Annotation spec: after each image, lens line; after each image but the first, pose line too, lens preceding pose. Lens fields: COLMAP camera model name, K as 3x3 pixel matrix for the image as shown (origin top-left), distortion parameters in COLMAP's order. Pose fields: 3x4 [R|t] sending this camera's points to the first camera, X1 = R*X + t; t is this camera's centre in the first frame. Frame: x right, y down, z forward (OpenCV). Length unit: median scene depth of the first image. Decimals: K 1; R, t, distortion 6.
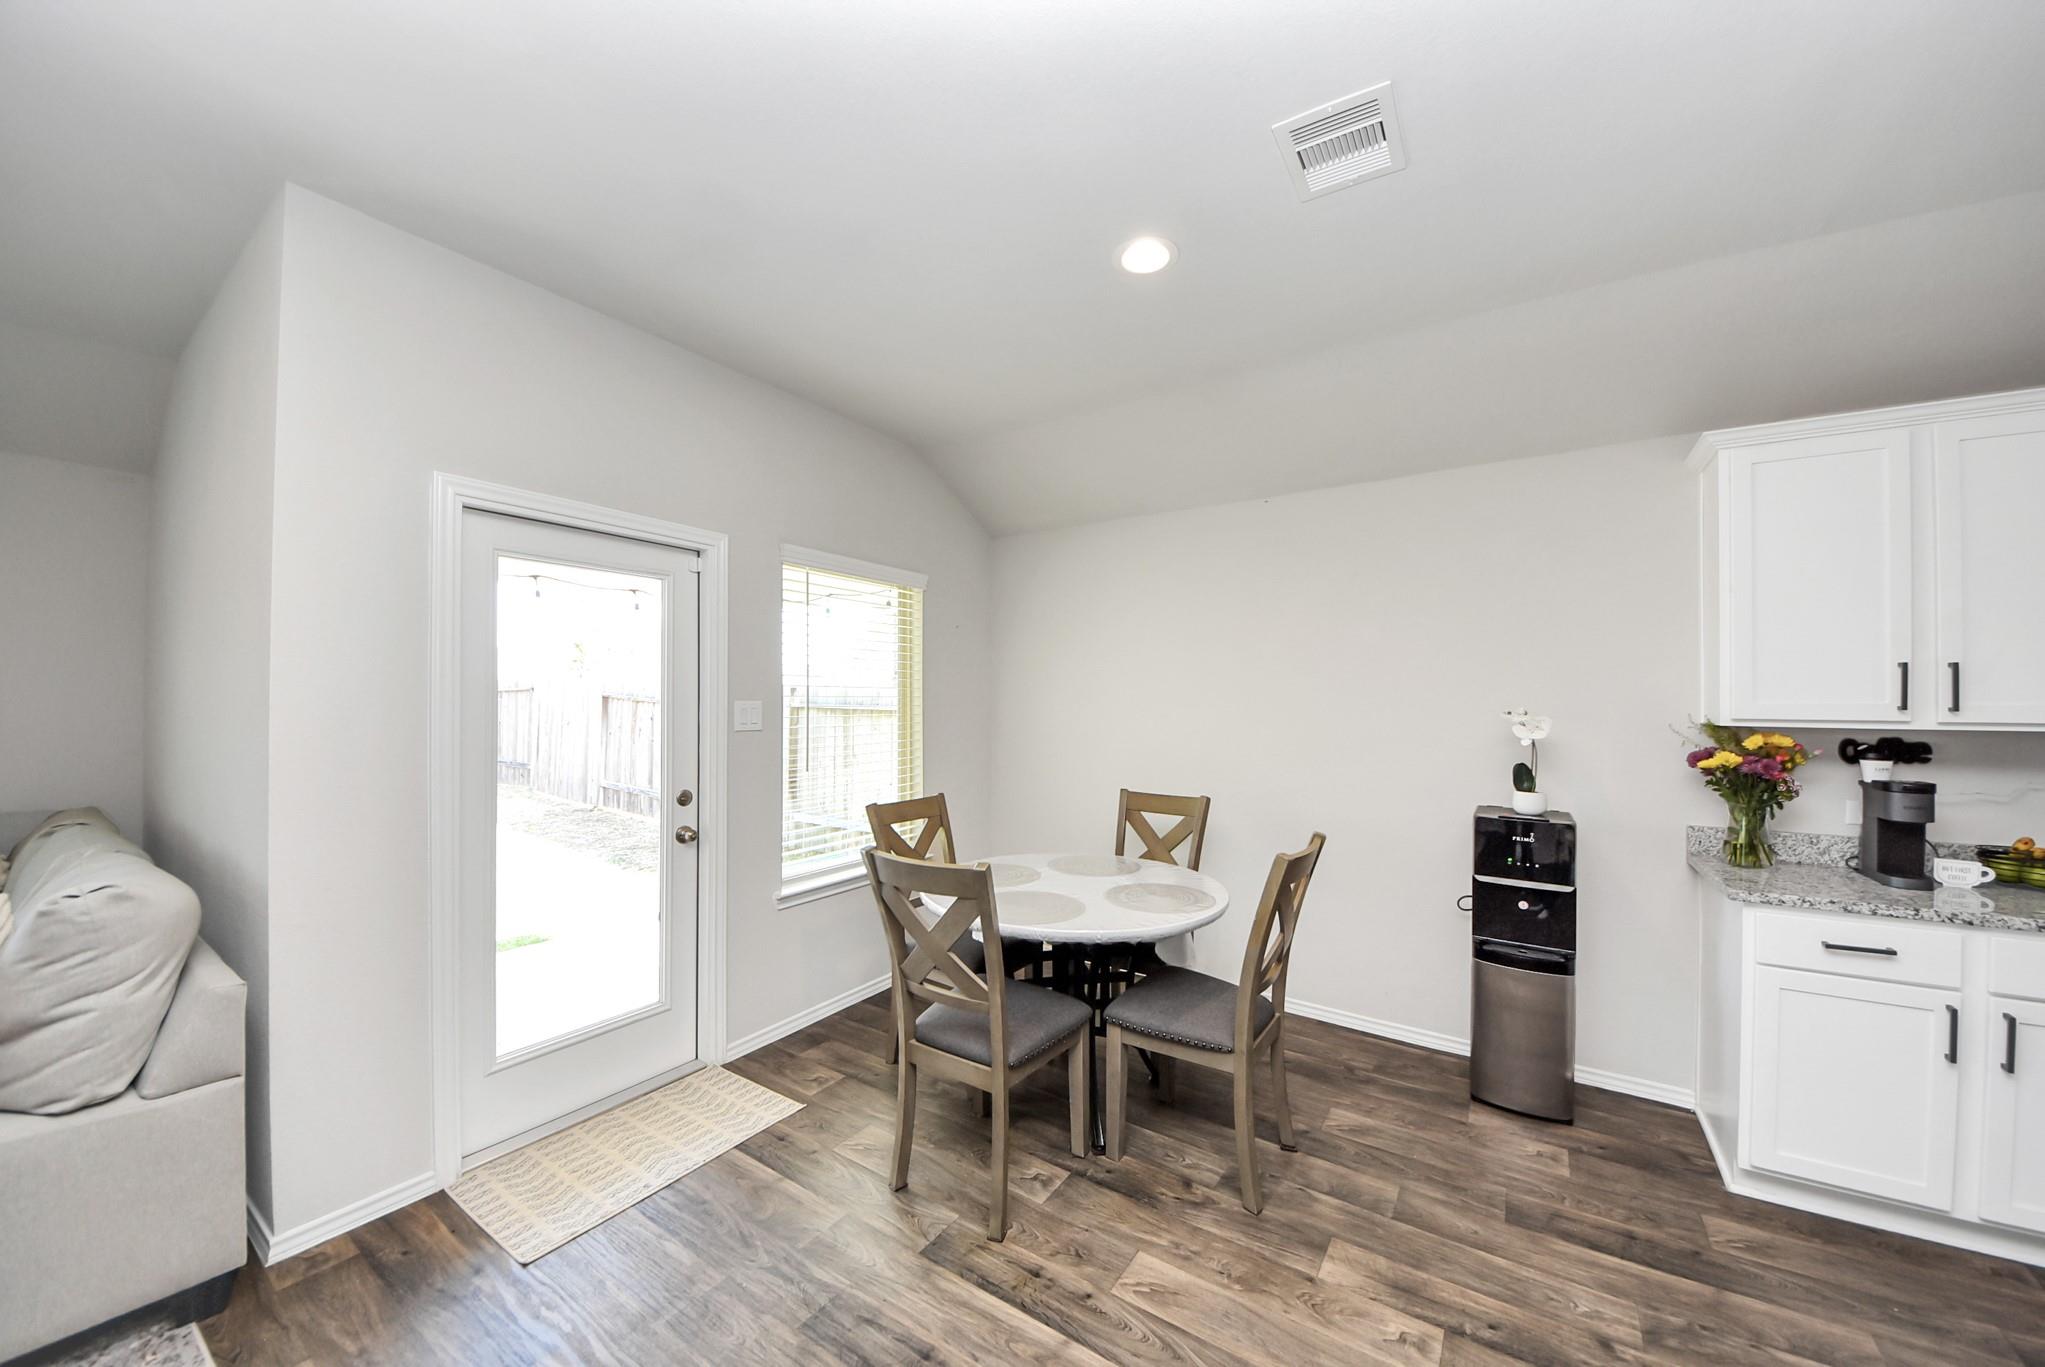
lens RADIAL K [[732.2, 0, 1052.2], [0, 732.2, 696.2], [0, 0, 1]] dist [-0.000379, -0.007053]
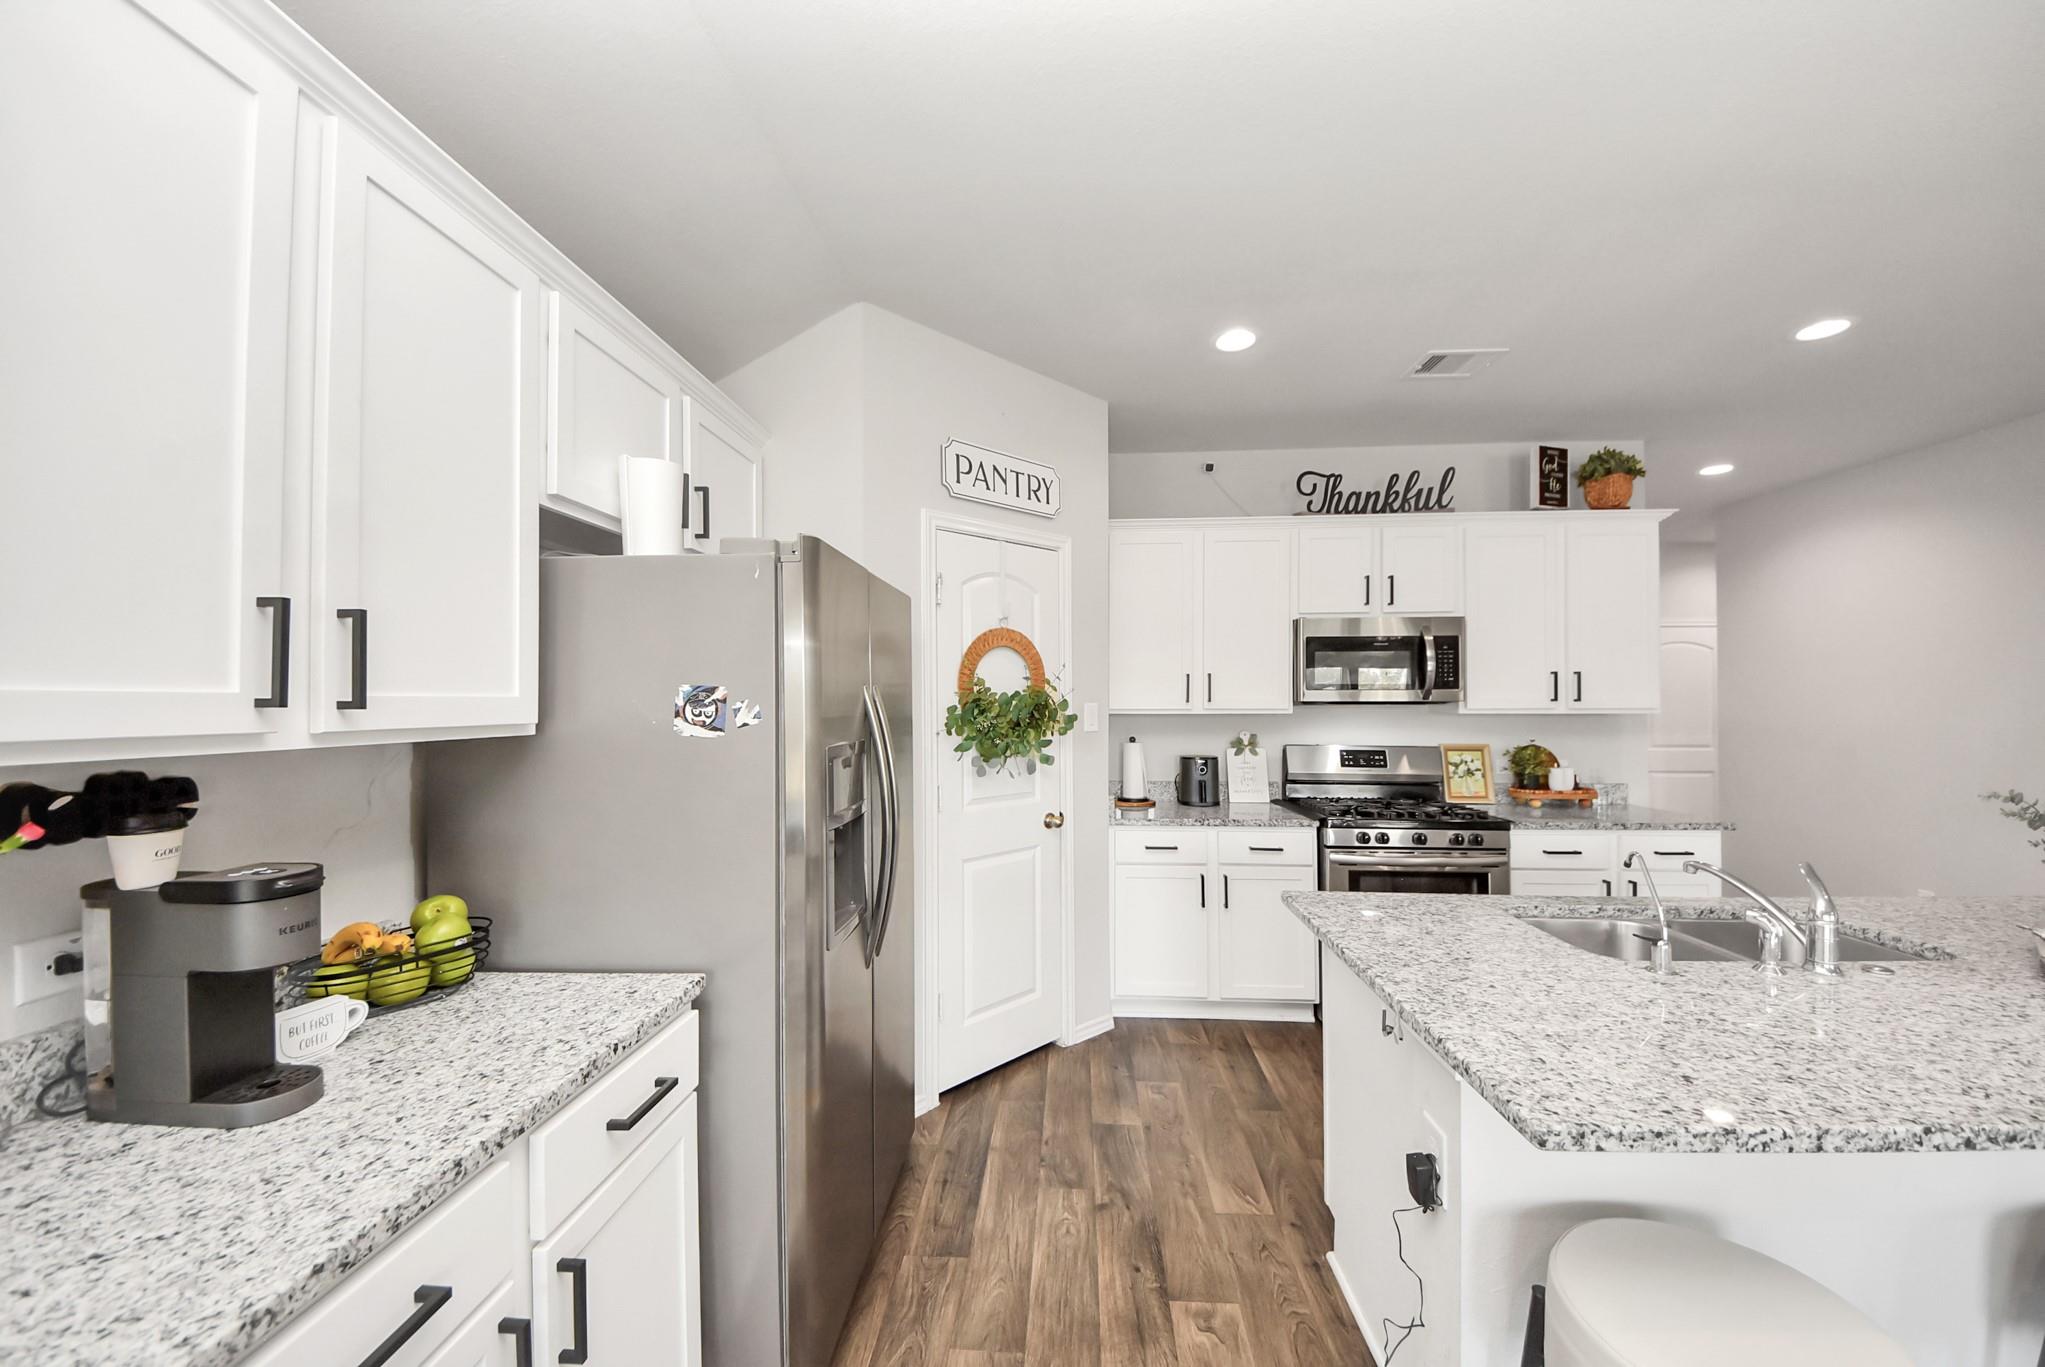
lens RADIAL K [[707.4, 0, 1014.3], [0, 707.4, 695.6], [0, 0, 1]] dist [0.001325, -0.006047]
pose [[-0.476526, 0.002875, 0.879156, 0.602006], [-0.001875, 0.999989, -0.004286, 0.013378], [-0.879159, -0.003691, -0.476515, 0.809054]]
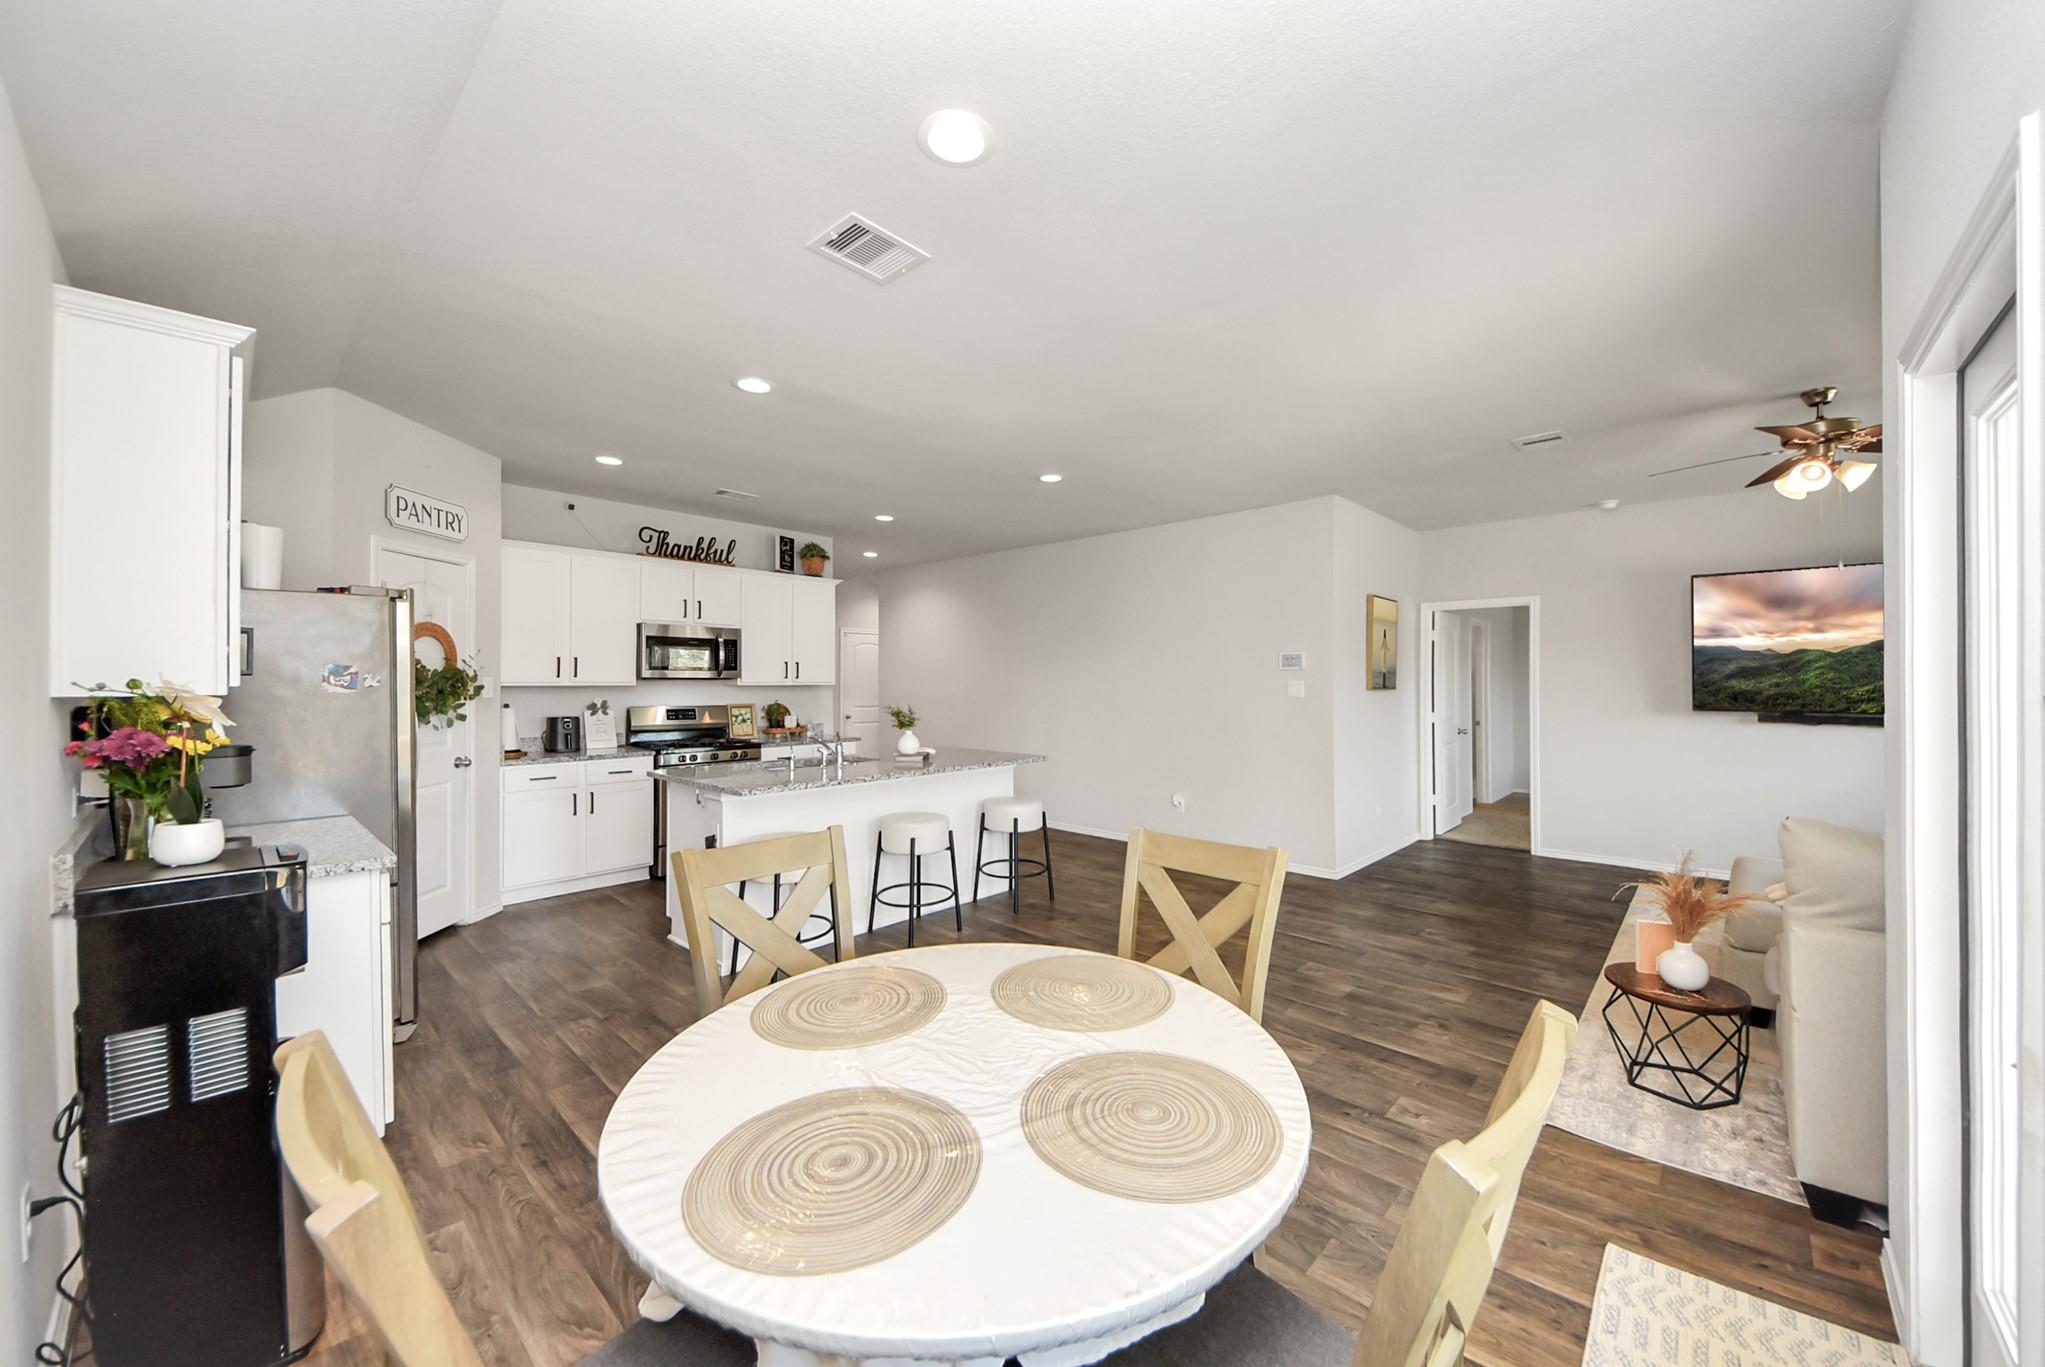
lens RADIAL K [[747.6, 0, 1028.3], [0, 747.6, 689.9], [0, 0, 1]] dist [0.037982, -0.031953]
pose [[-0.985991, -0.011220, 0.166421, -0.058850], [-0.009401, 0.999887, 0.011714, 0.018487], [-0.166533, 0.009985, -0.985985, 1.832442]]
